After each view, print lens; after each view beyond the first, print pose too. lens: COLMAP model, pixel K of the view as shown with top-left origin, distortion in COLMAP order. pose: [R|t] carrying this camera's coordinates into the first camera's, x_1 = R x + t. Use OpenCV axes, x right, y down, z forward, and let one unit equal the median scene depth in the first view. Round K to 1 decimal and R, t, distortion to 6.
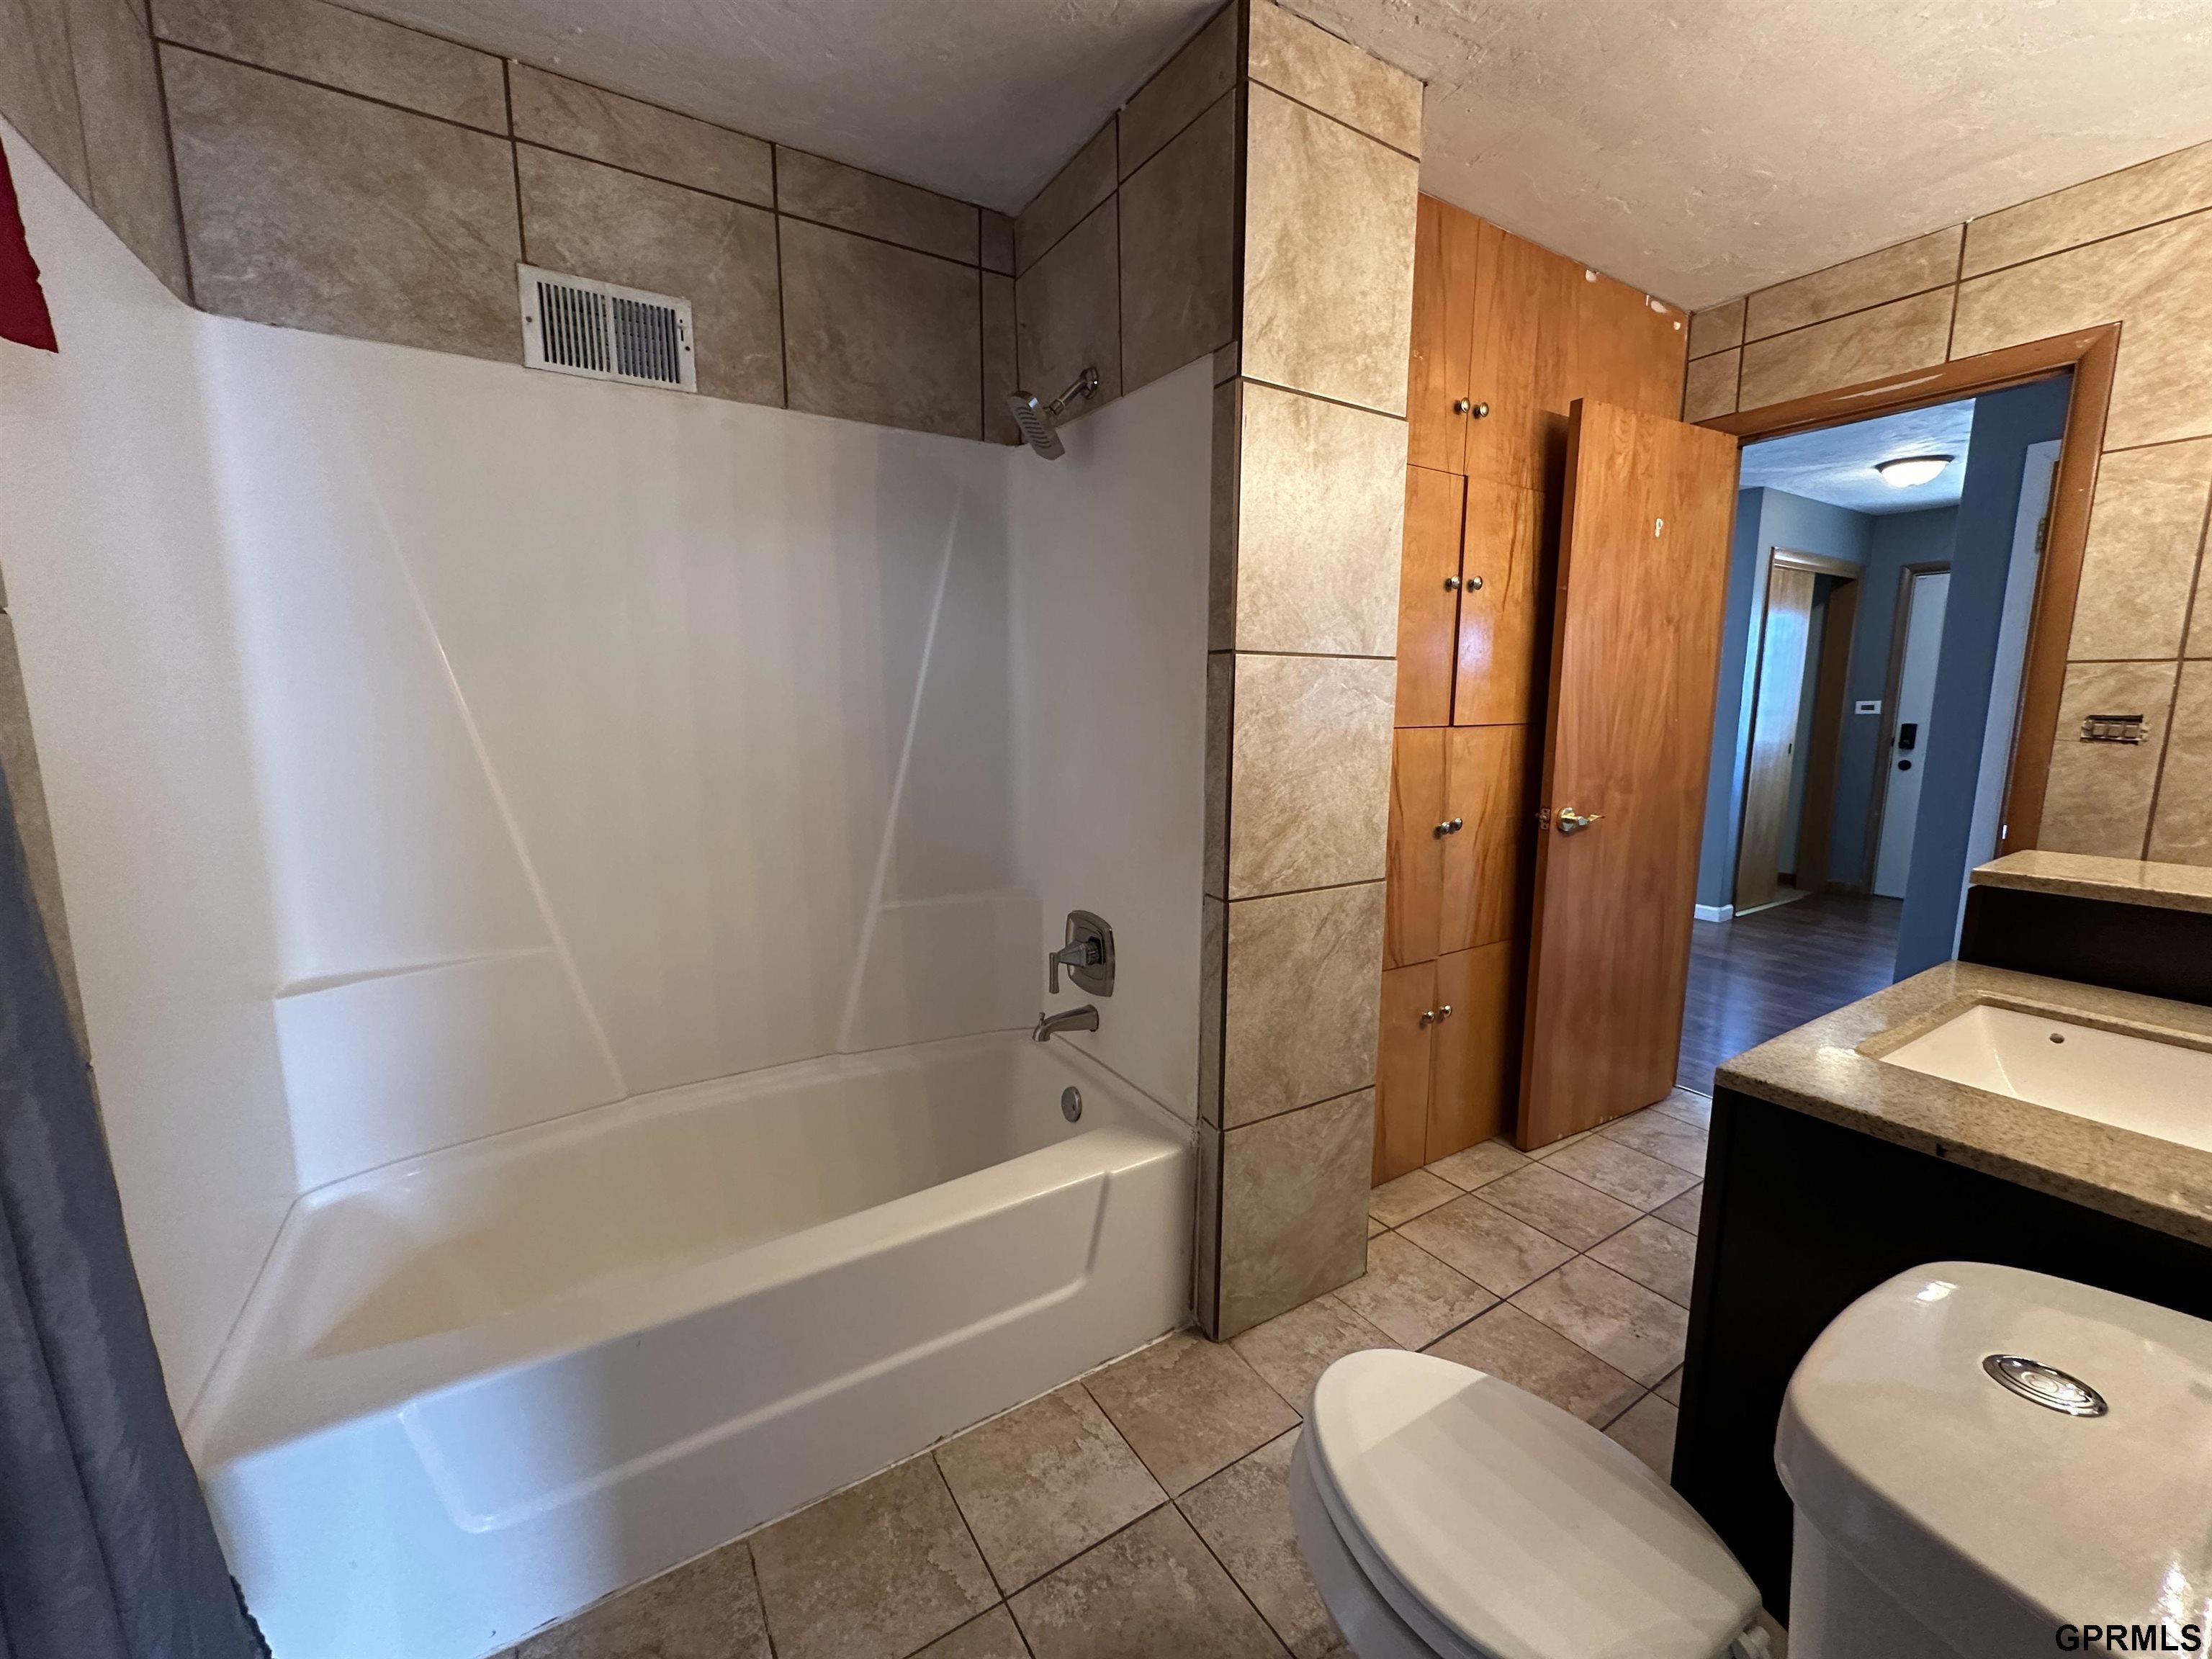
lens RADIAL K [[881.6, 0, 1109.8], [0, 881.6, 841.4], [0, 0, 1]] dist [-0.001632, 0.001012]
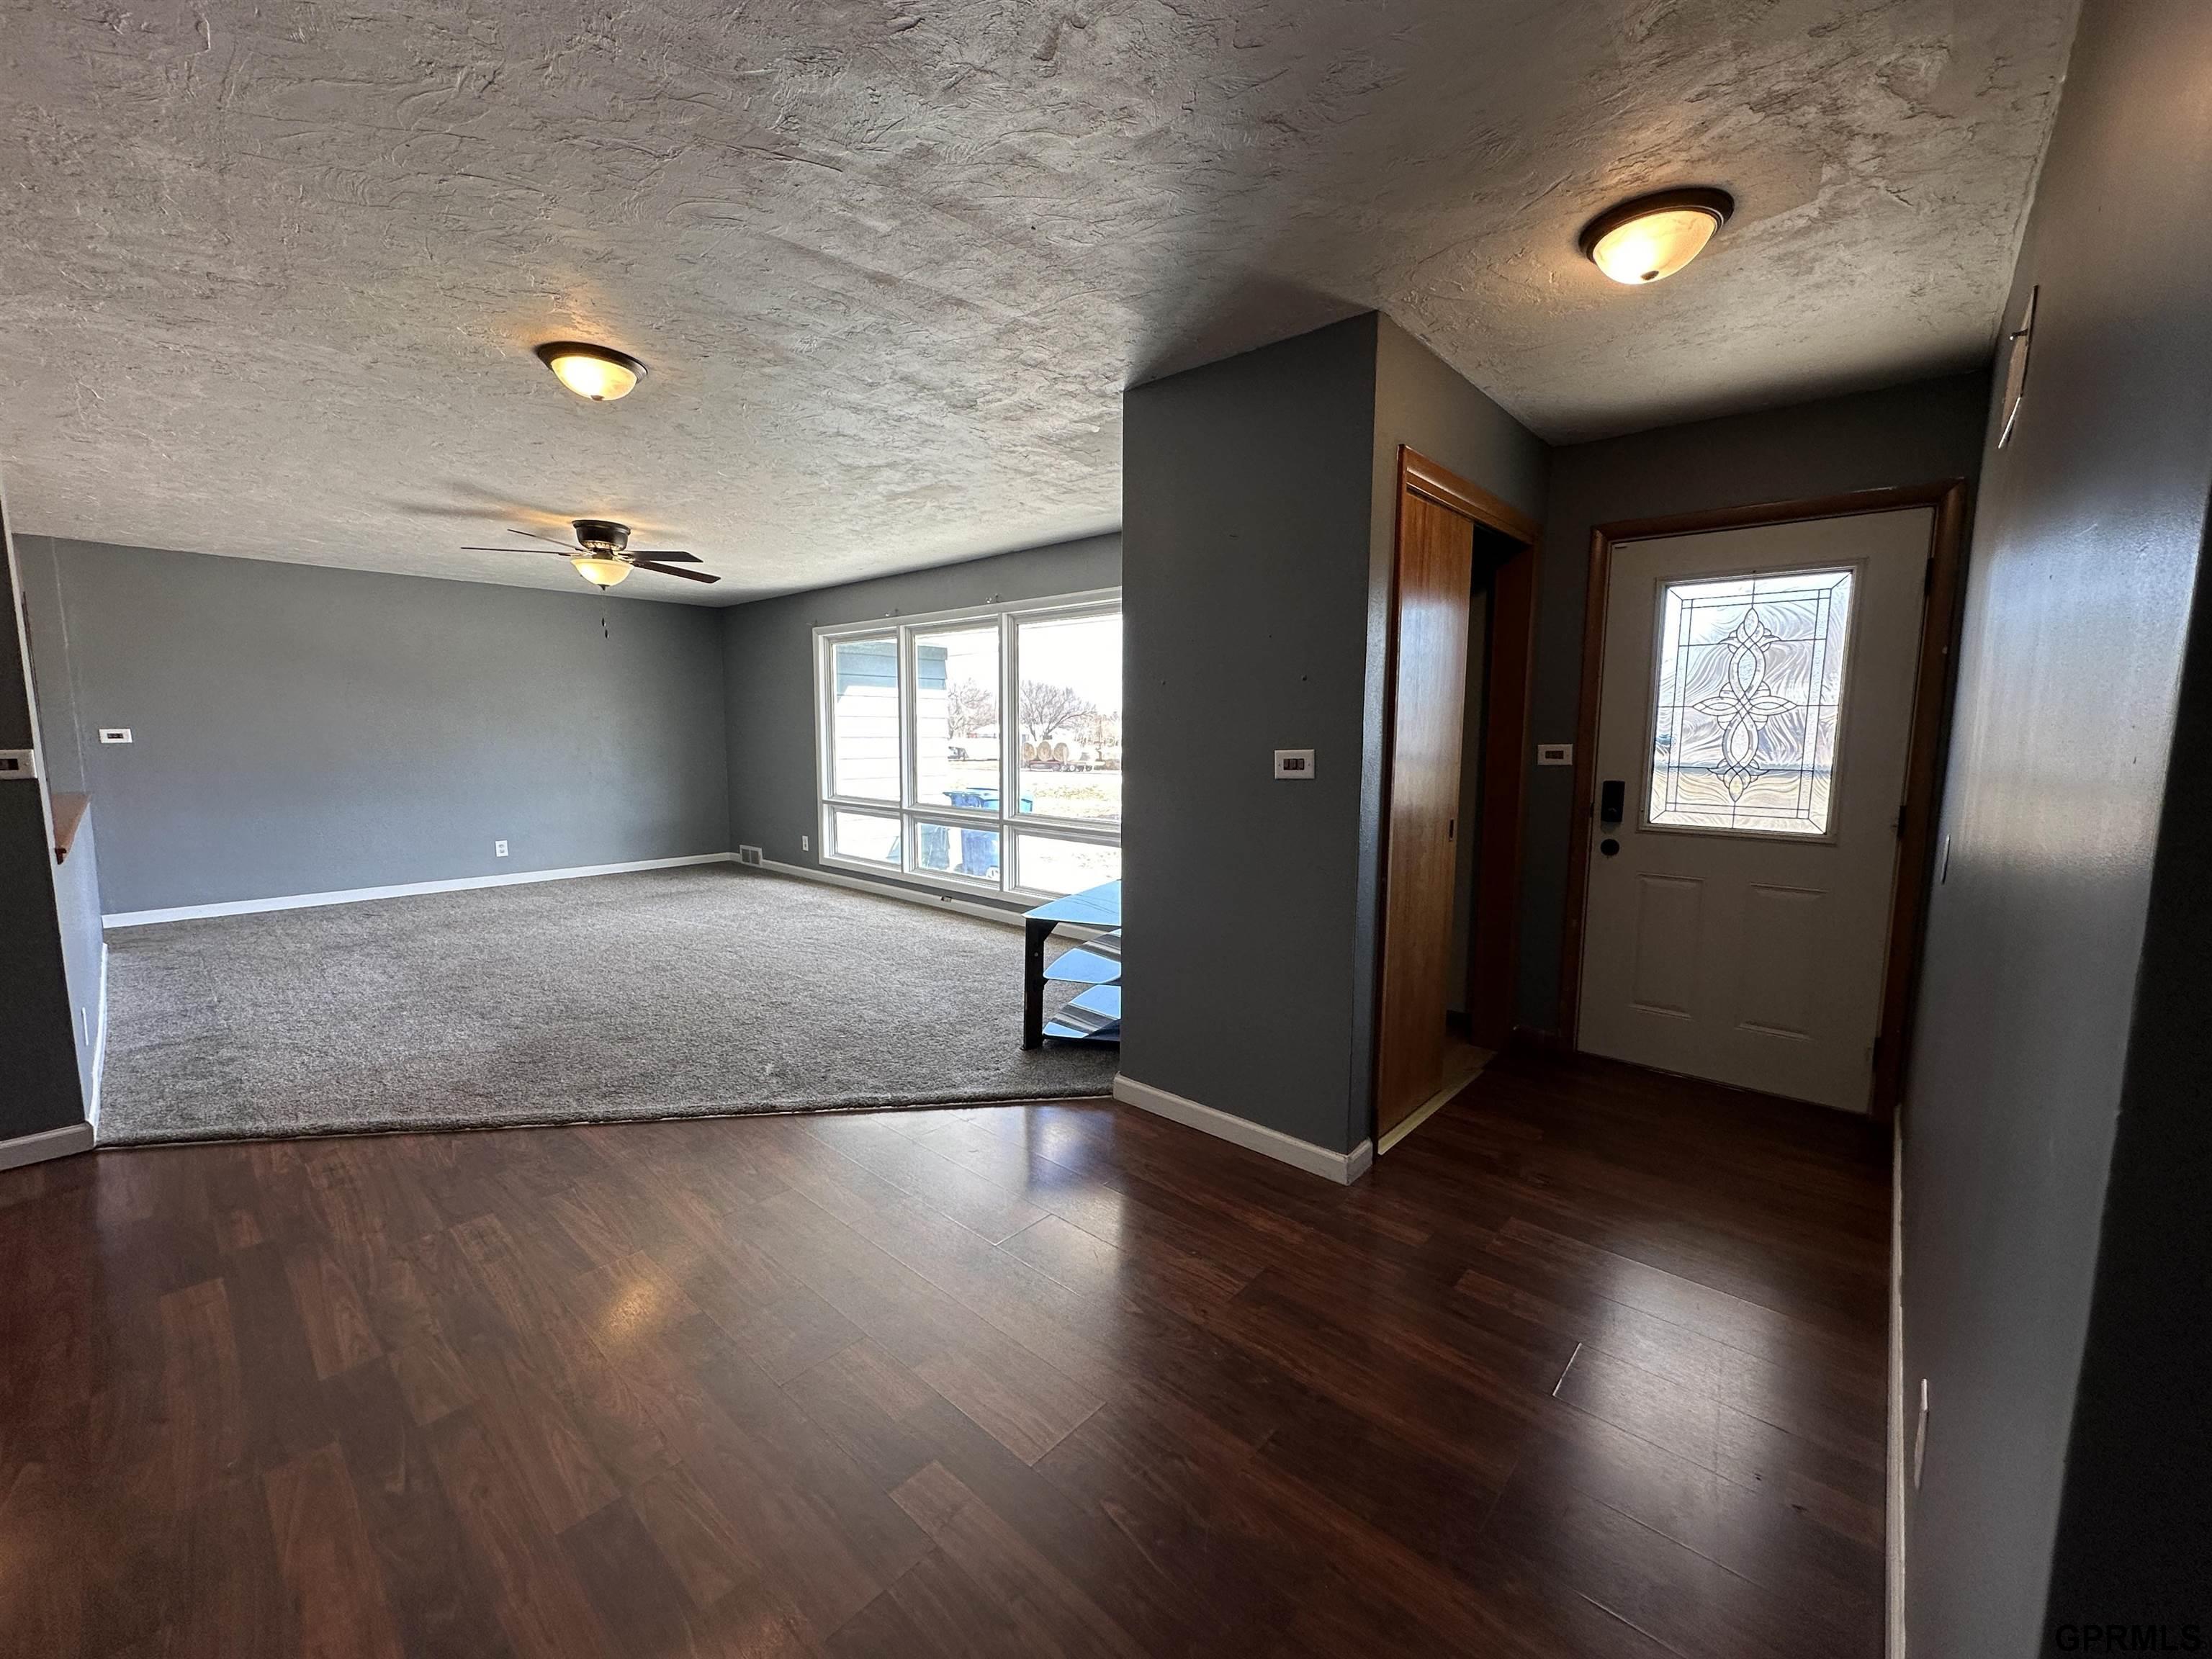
lens RADIAL K [[881.6, 0, 1108.5], [0, 881.6, 831.7], [0, 0, 1]] dist [-0.001632, 0.001012]
pose [[0.961321, -0.023538, 0.274423, 0.409340], [0.034822, 0.998733, -0.036318, -0.091794], [-0.273220, 0.044469, 0.960923, 0.521924]]
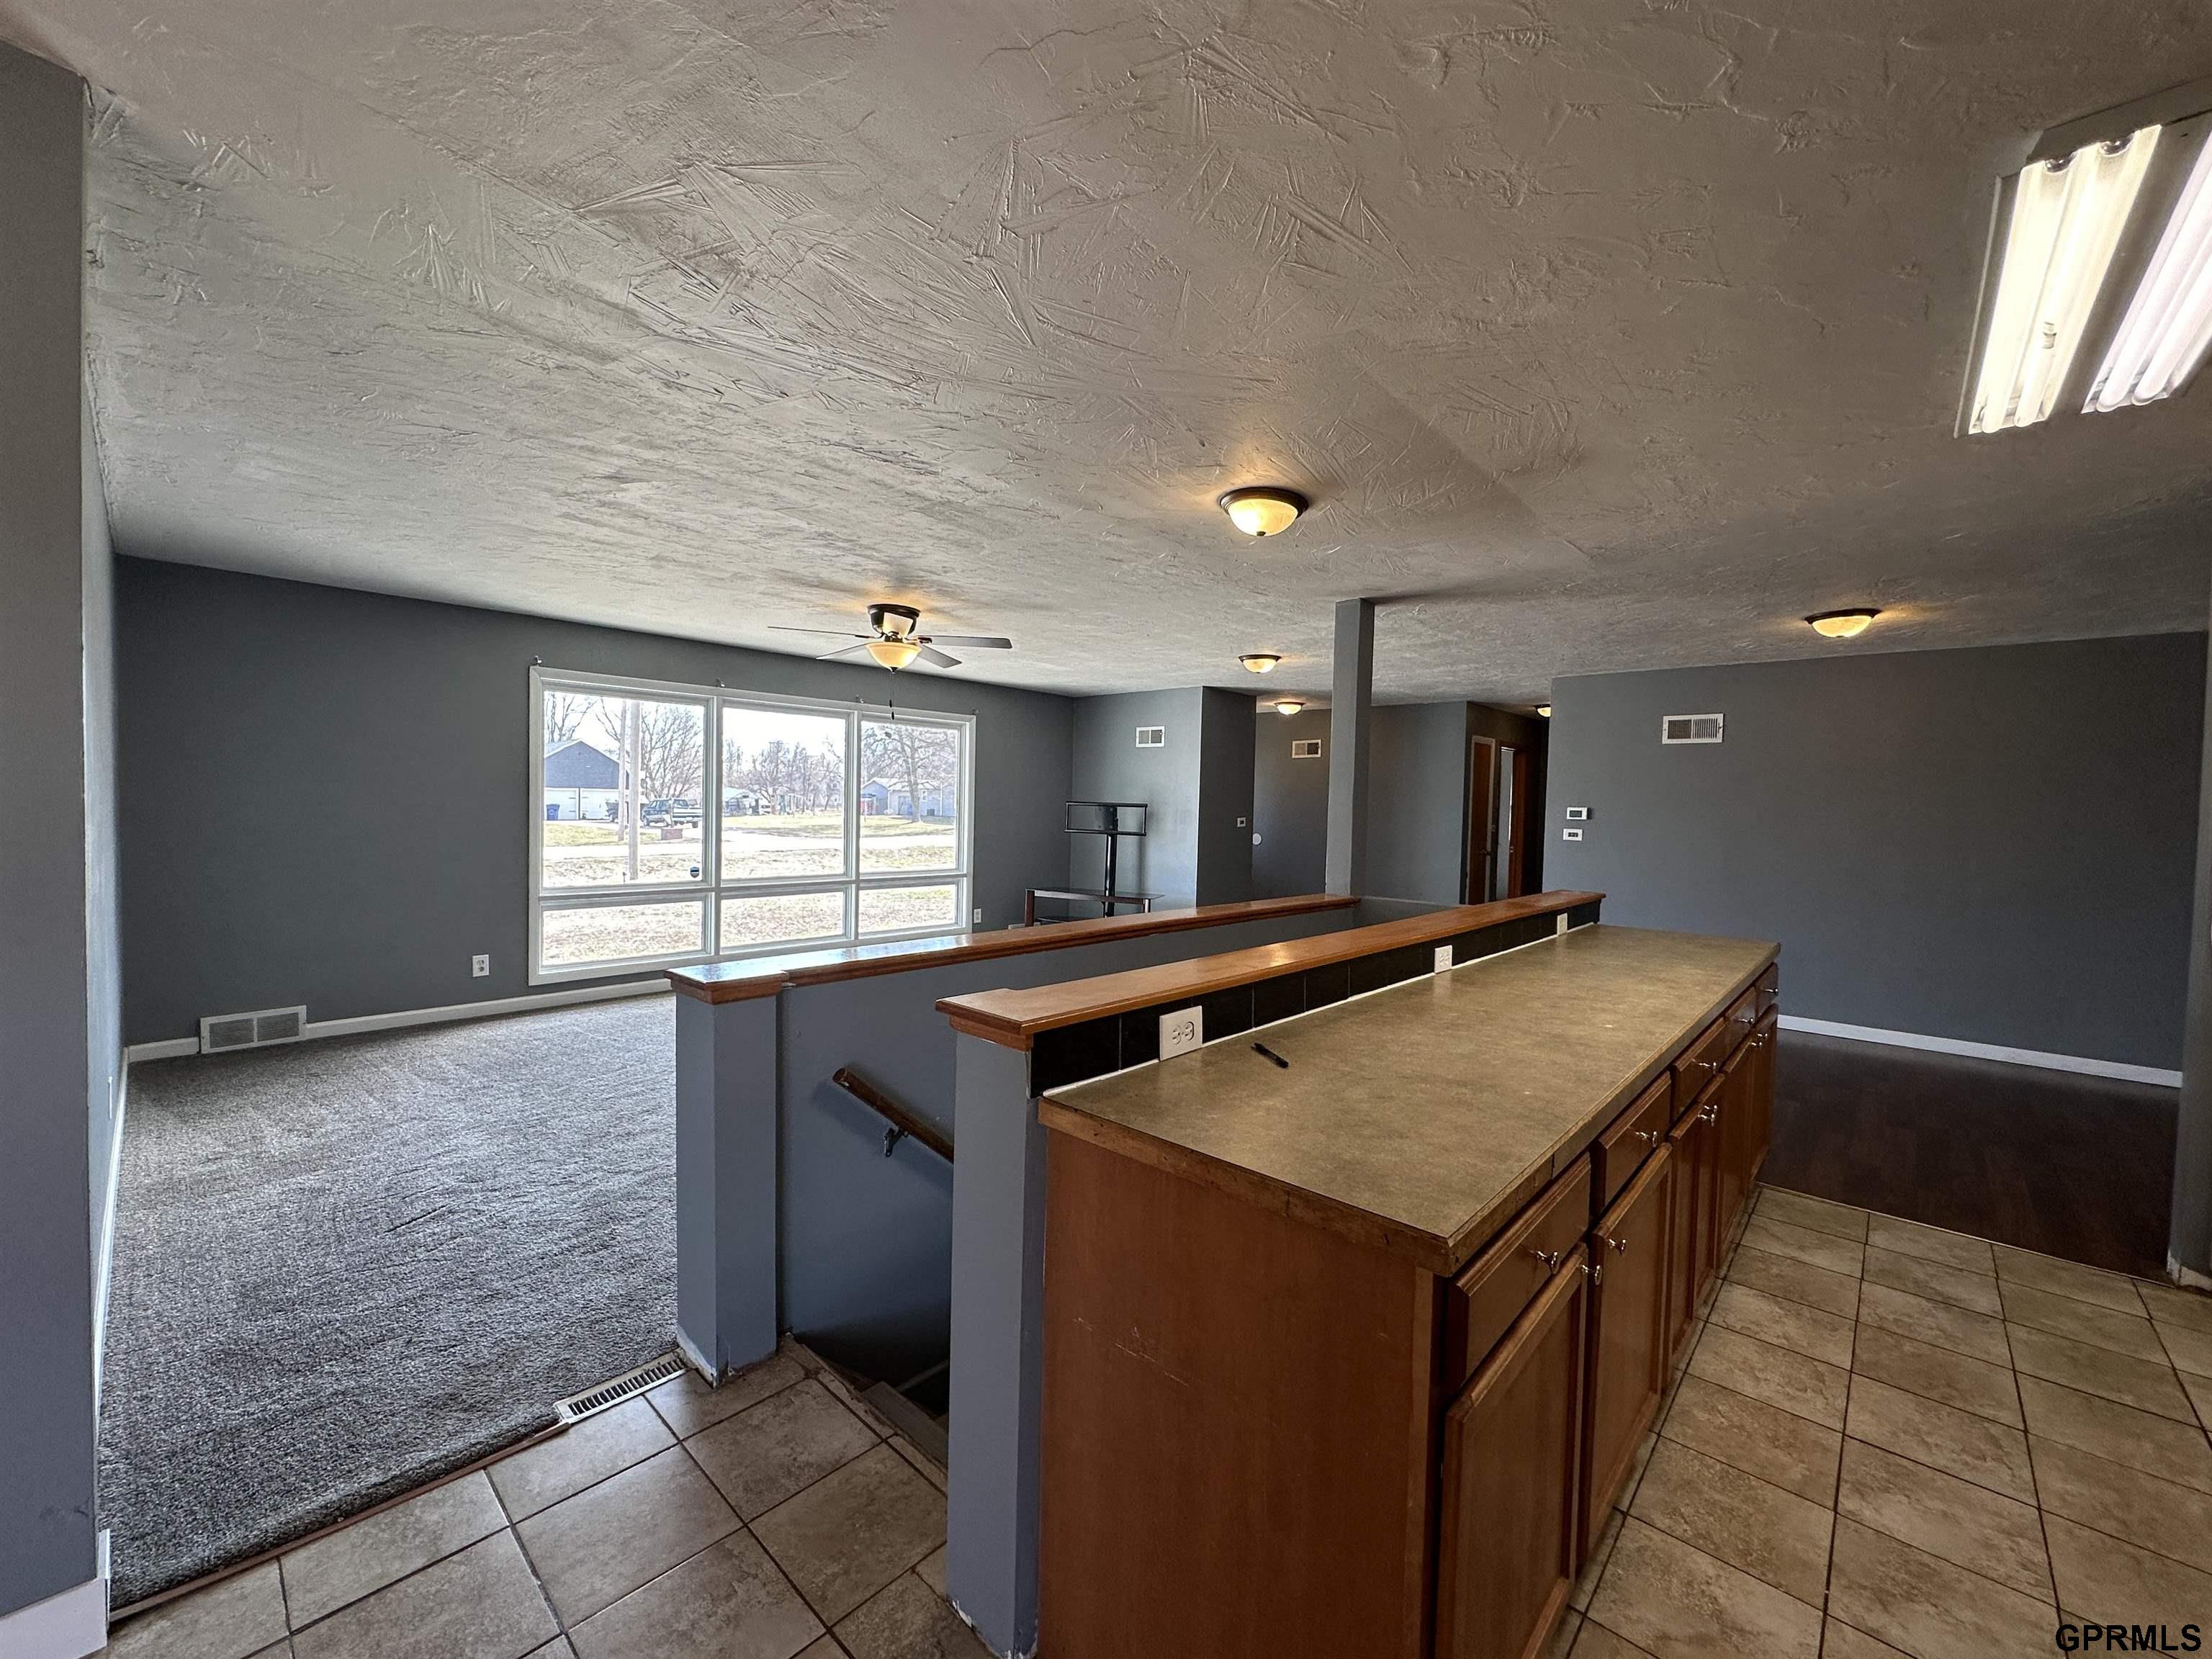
lens RADIAL K [[881.6, 0, 1103.8], [0, 881.6, 830.7], [0, 0, 1]] dist [-0.001632, 0.001012]
pose [[-0.262356, -0.034383, 0.964358, -0.799579], [0.129998, 0.988996, 0.070628, -0.270283], [-0.956175, 0.143894, -0.254999, 1.596047]]
